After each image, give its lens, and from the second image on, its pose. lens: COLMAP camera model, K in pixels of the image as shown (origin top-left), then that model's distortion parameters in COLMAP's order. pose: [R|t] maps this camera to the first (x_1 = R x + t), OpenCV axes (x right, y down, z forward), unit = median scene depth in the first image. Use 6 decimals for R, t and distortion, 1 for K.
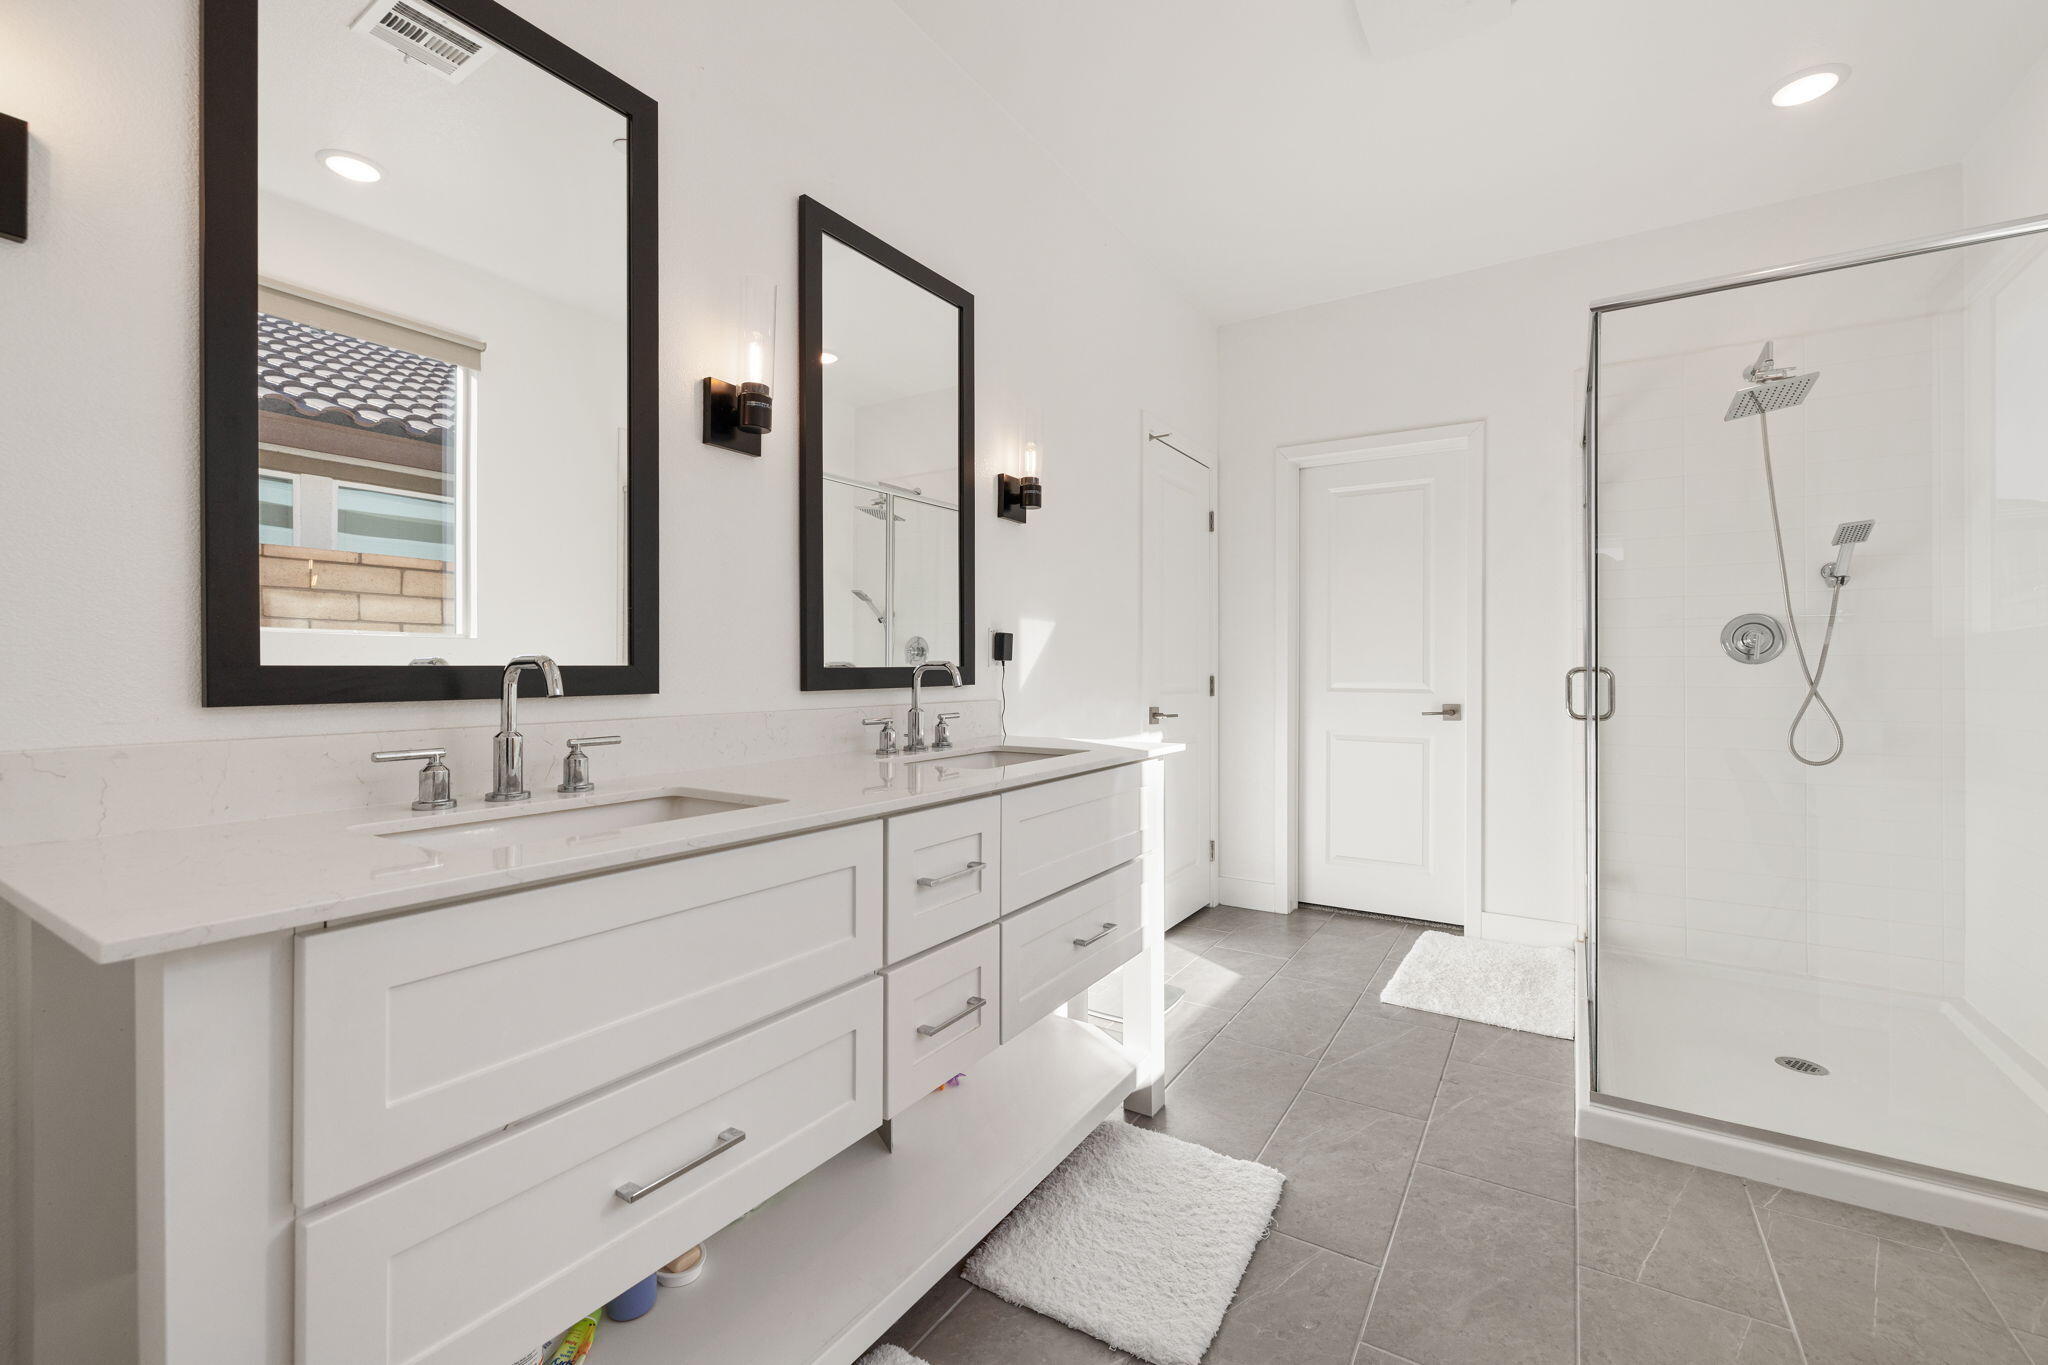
lens RADIAL K [[864.9, 0, 1022.2], [0, 864.9, 671.2], [0, 0, 1]] dist [0.001692, -0.000003]
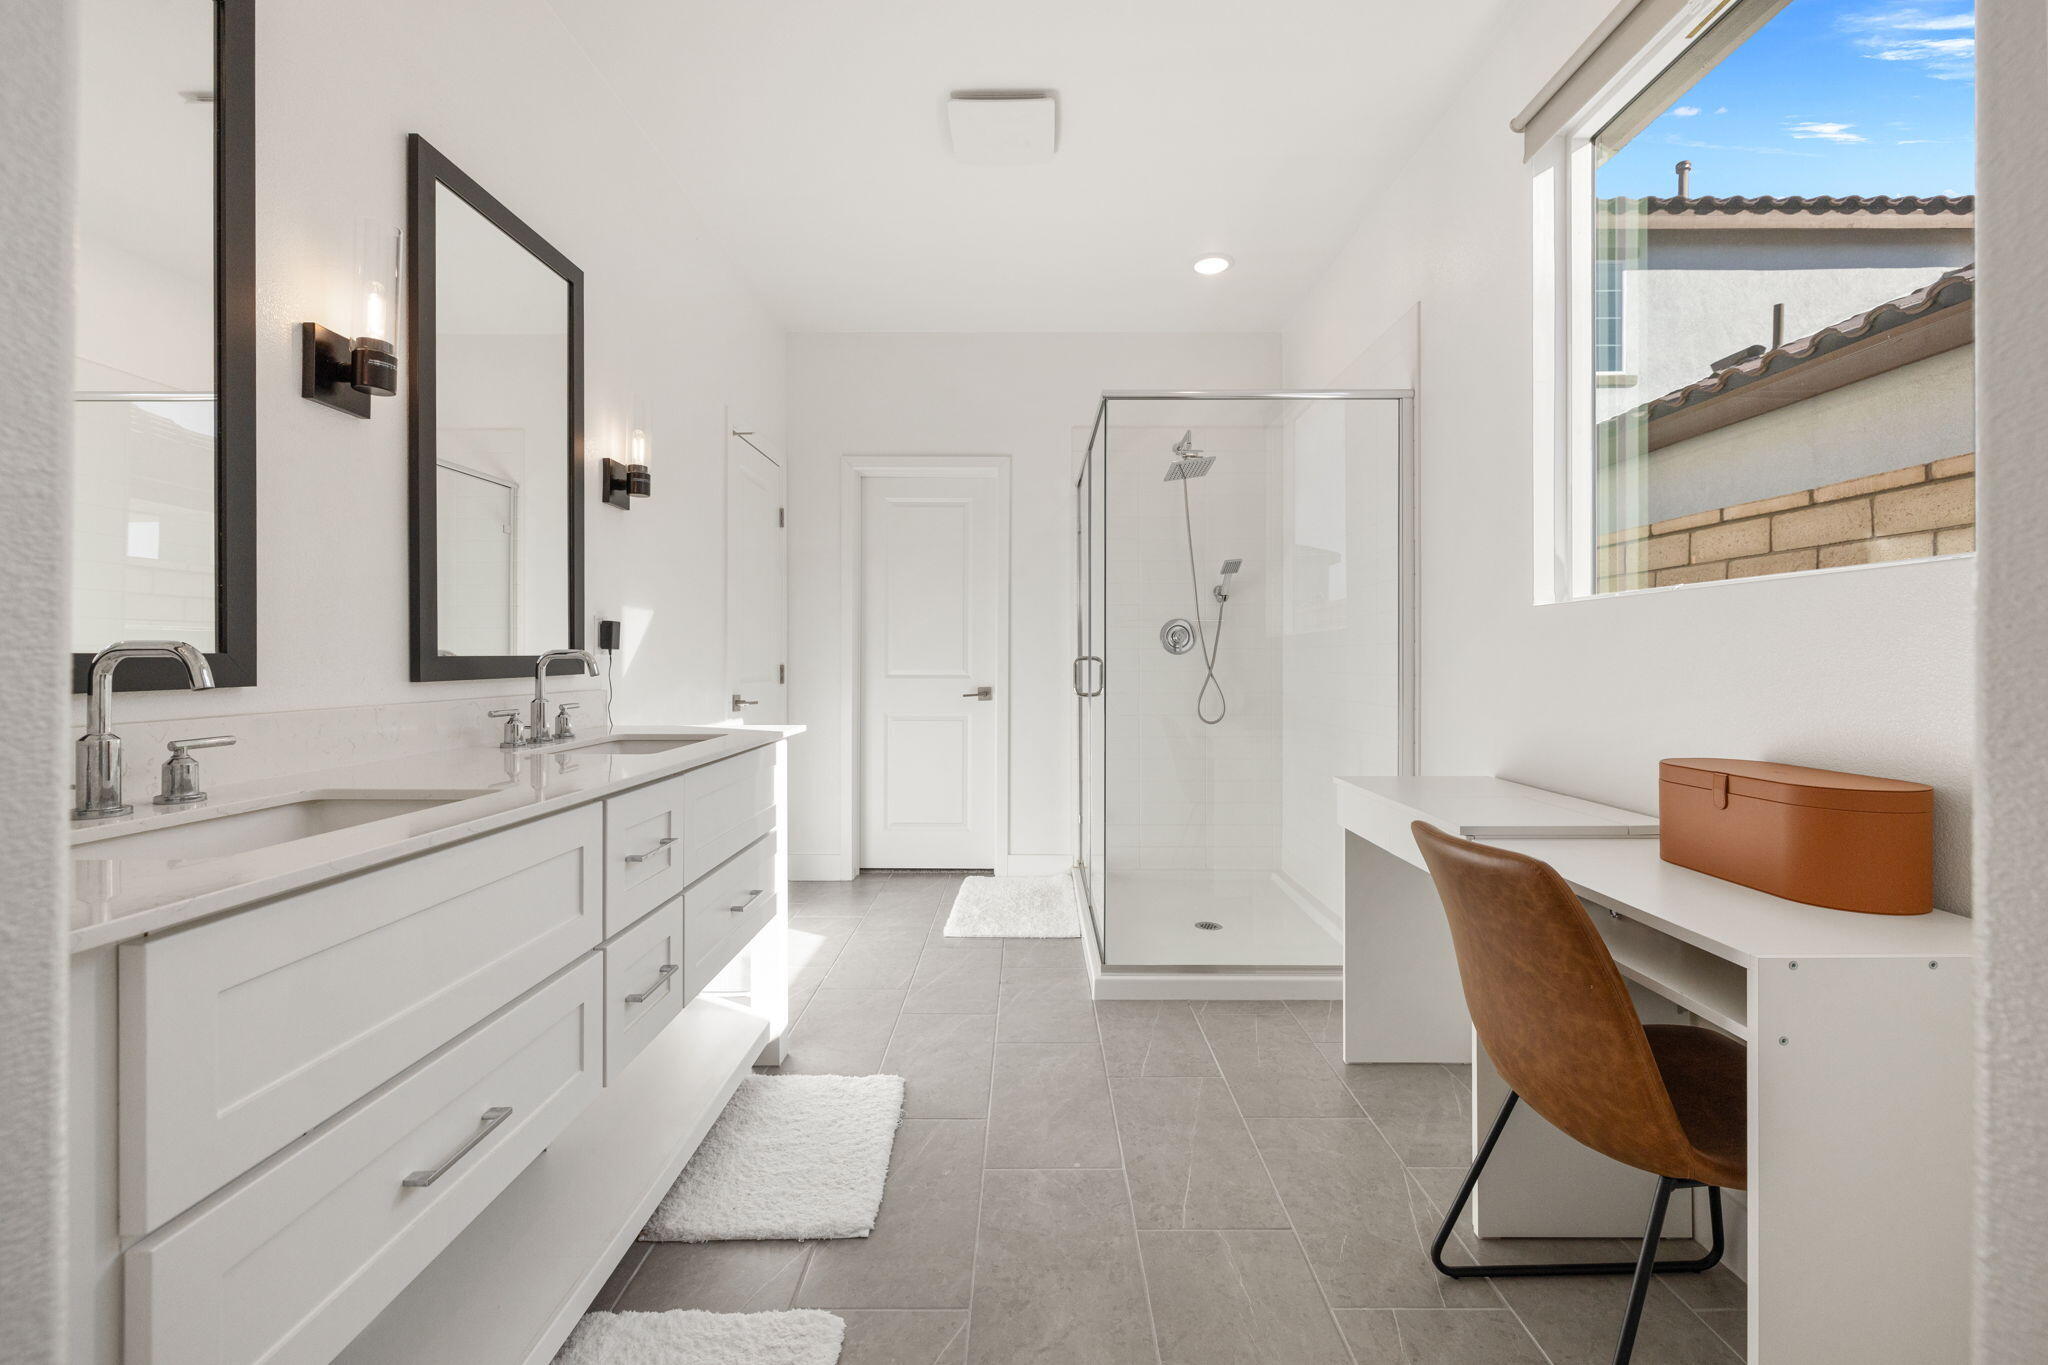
lens RADIAL K [[864.9, 0, 1028.9], [0, 864.9, 668.1], [0, 0, 1]] dist [0.001692, -0.000003]
pose [[0.845856, -0.006198, 0.533375, -0.185672], [0.001624, 0.999958, 0.009044, 0.001104], [-0.533408, -0.006784, 0.845831, -0.106165]]
